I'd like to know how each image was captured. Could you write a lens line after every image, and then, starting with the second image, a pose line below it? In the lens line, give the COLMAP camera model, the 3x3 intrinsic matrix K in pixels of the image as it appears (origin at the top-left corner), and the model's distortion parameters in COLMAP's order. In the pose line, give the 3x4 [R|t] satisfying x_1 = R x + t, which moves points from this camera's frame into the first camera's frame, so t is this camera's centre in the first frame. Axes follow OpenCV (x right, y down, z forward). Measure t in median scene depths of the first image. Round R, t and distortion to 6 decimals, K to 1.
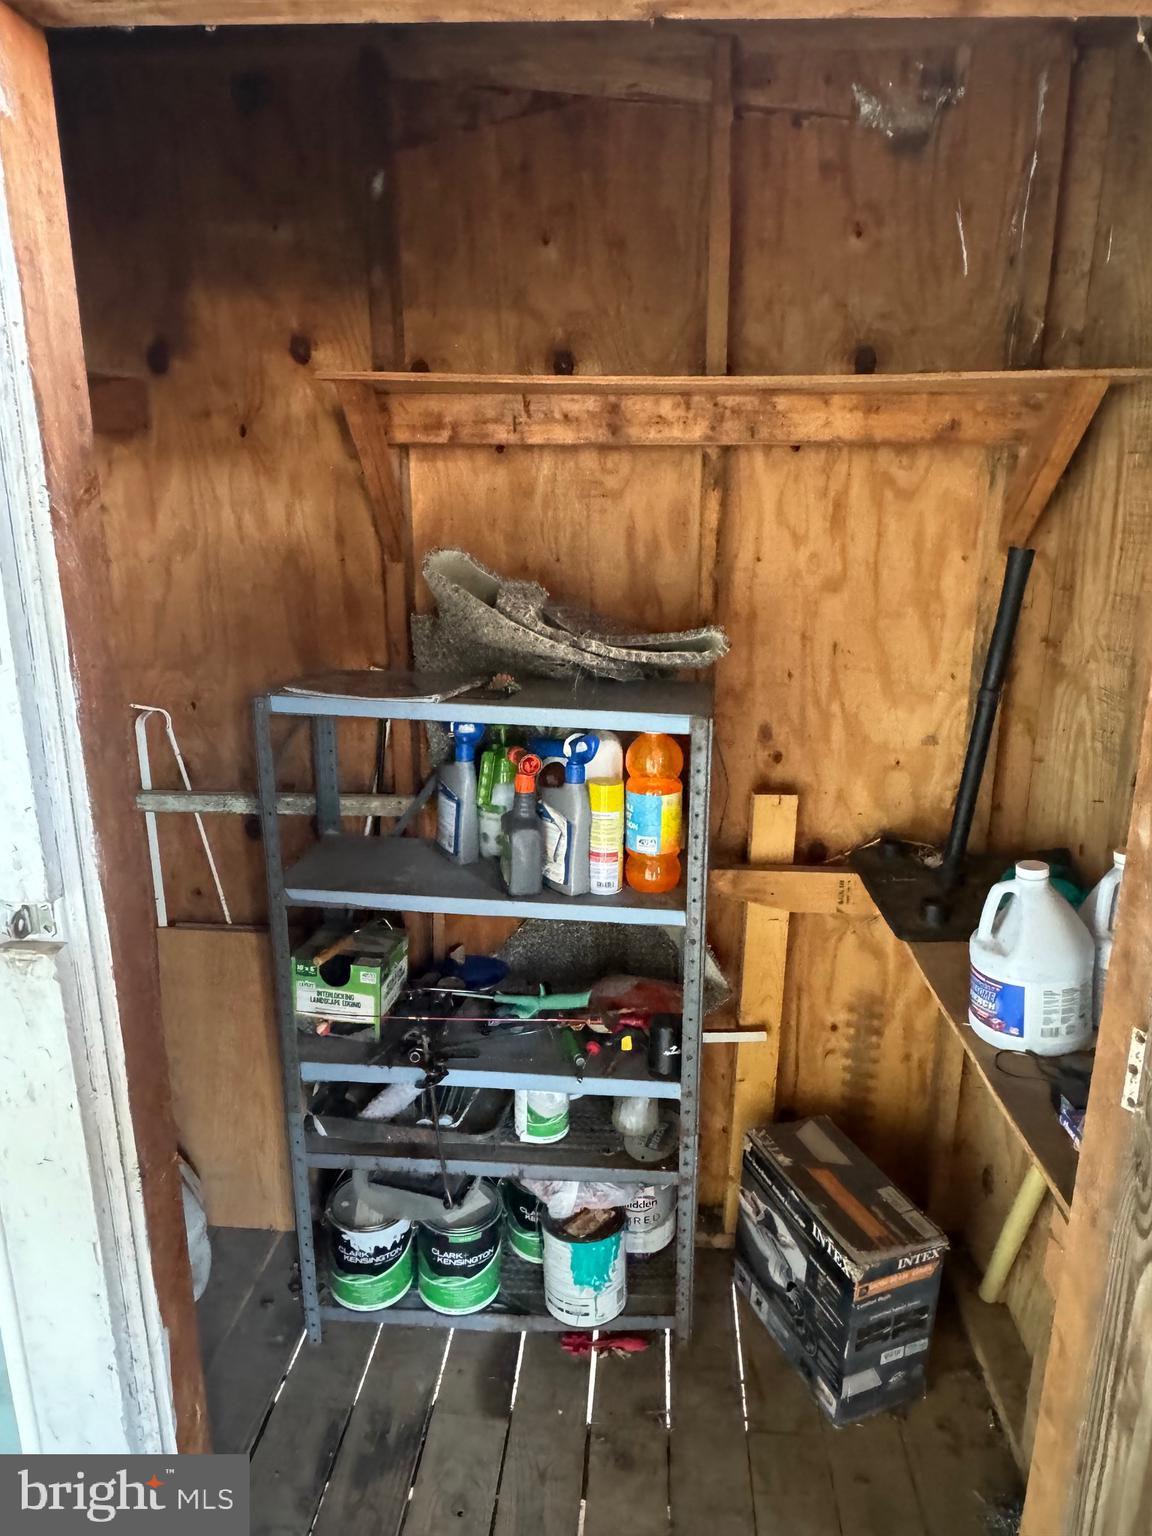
lens RADIAL K [[978.0, 0, 581.0], [0, 978.0, 765.8], [0, 0, 1]] dist [-0.011234, 0.008270]
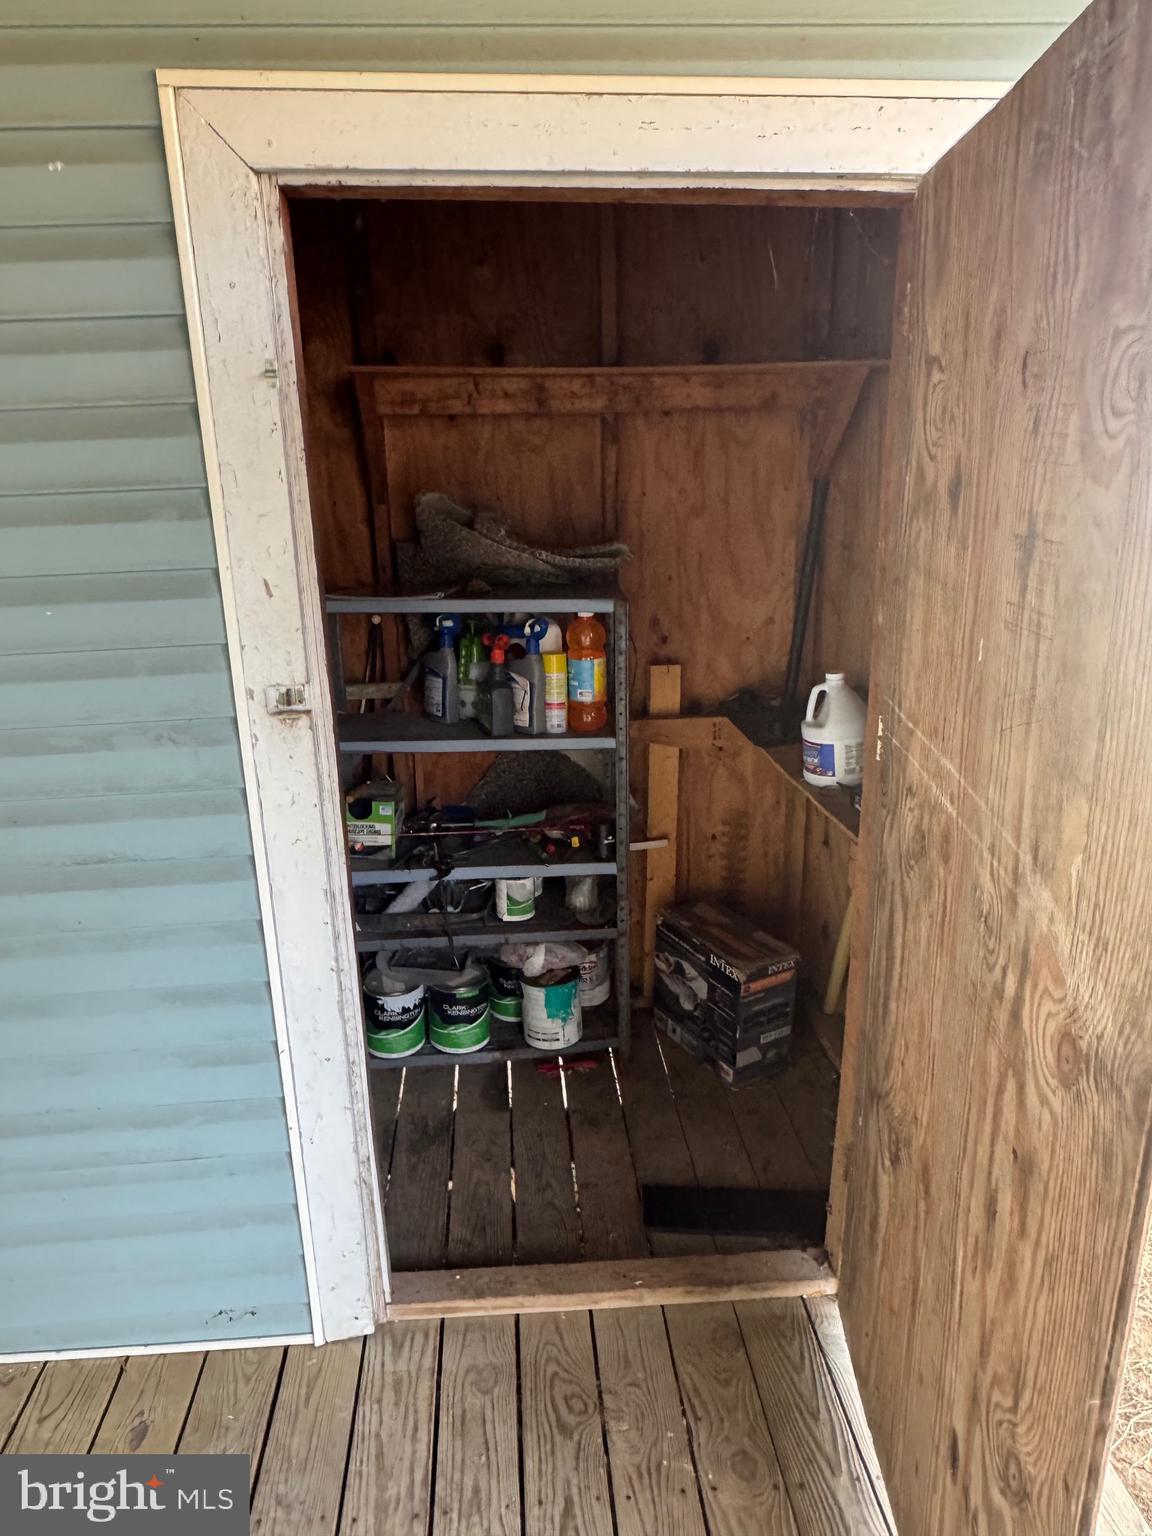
lens RADIAL K [[978.0, 0, 569.8], [0, 978.0, 766.7], [0, 0, 1]] dist [-0.011234, 0.008270]
pose [[0.987708, -0.068499, 0.140503, -0.151708], [0.062622, 0.996984, 0.045840, 0.109820], [-0.143219, -0.036478, 0.989019, -0.392248]]
